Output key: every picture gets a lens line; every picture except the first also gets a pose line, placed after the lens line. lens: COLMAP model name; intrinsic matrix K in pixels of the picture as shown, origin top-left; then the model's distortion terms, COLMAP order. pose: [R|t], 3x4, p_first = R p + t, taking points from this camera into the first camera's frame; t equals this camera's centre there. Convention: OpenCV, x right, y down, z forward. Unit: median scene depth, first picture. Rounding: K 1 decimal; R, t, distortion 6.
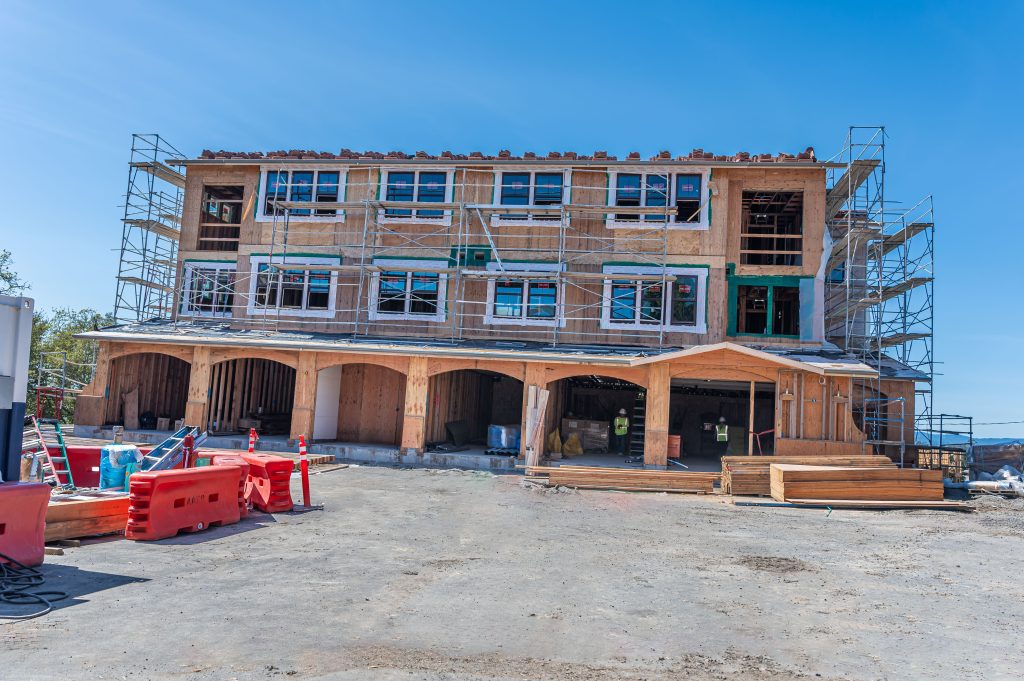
lens RADIAL K [[688.1, 0, 512.0], [0, 688.1, 340.5], [0, 0, 1]] dist [0.002780, -0.000916]
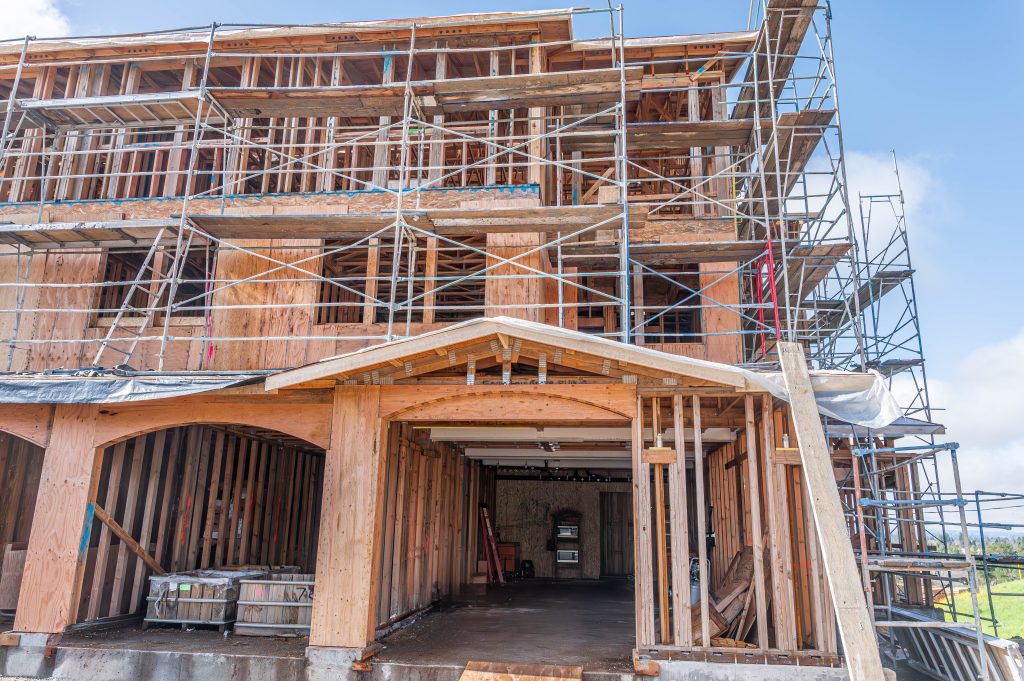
lens RADIAL K [[688.1, 0, 512.0], [0, 688.1, 340.5], [0, 0, 1]] dist [0.002780, -0.000916]
pose [[0.996112, -0.023611, 0.084867, 0.198213], [0.036116, 0.988180, -0.148982, 0.051127], [-0.080347, 0.151468, 0.985191, 0.428926]]
